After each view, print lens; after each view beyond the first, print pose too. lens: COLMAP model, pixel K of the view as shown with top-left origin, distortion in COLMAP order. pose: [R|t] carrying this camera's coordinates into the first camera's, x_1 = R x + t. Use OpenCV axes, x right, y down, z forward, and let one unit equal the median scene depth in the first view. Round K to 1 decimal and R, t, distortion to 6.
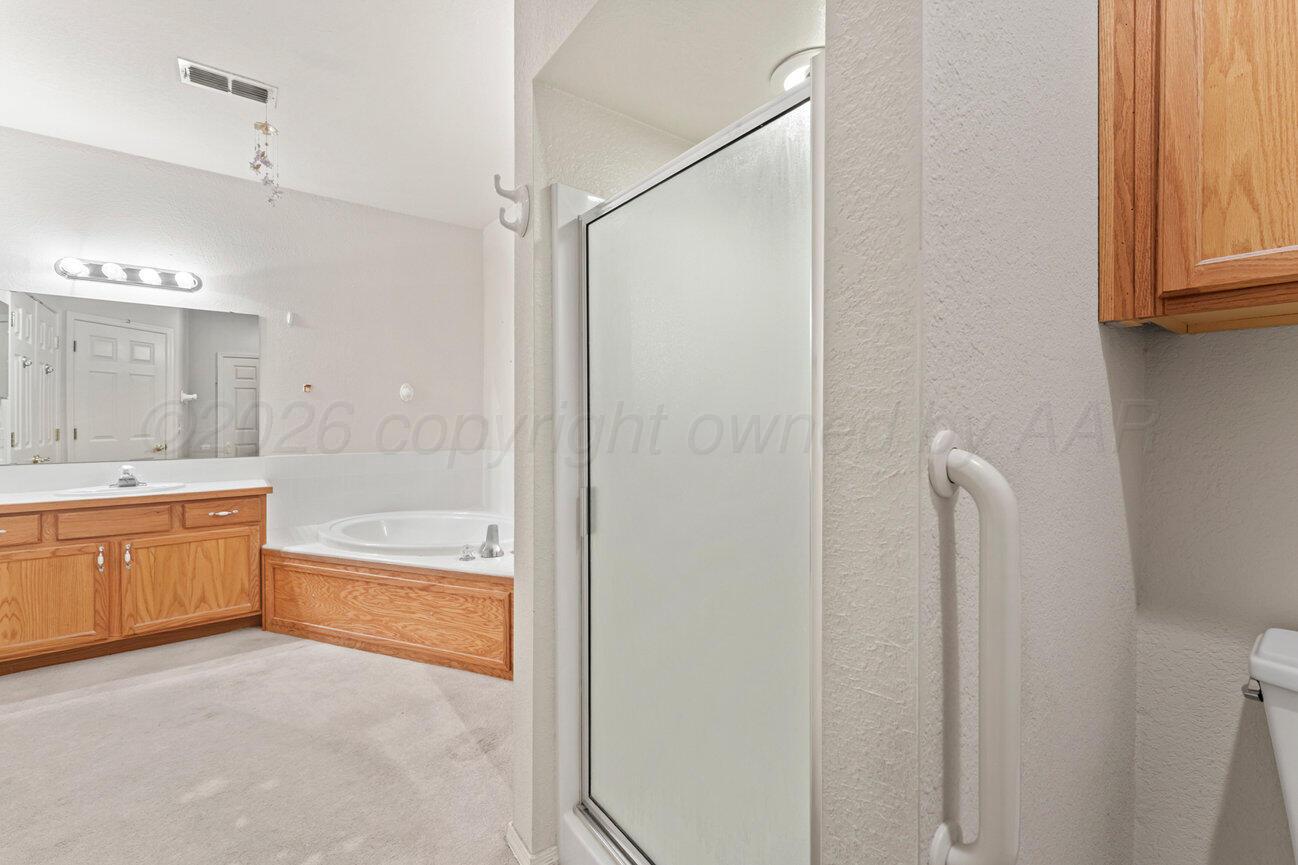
lens RADIAL K [[536.3, 0, 658.6], [0, 536.3, 428.0], [0, 0, 1]] dist [0.002263, -0.001252]
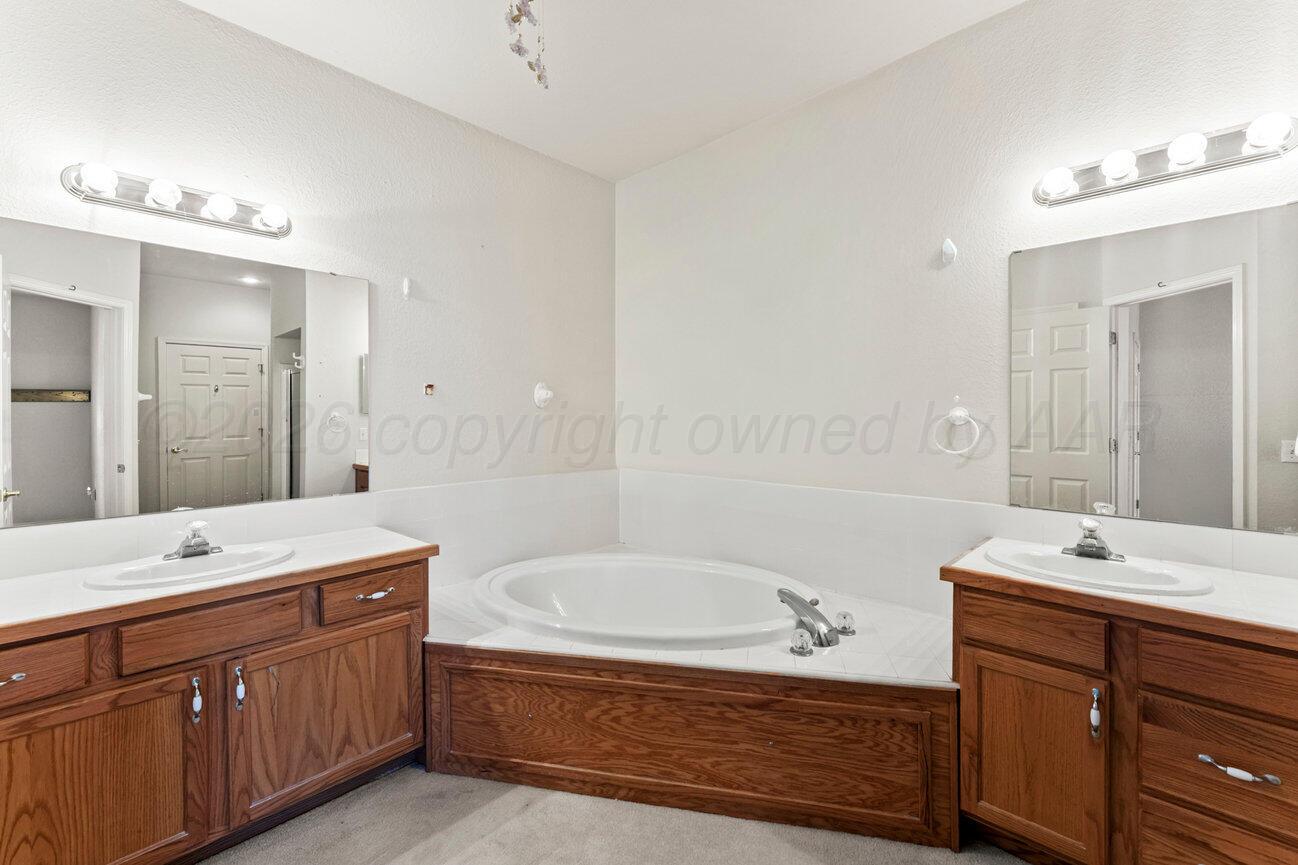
lens RADIAL K [[536.3, 0, 646.4], [0, 536.3, 422.9], [0, 0, 1]] dist [0.002263, -0.001252]
pose [[0.987976, -0.003458, 0.154567, -0.627020], [0.003560, 0.999994, -0.000383, -0.039292], [-0.154565, 0.000928, 0.987982, 0.357514]]
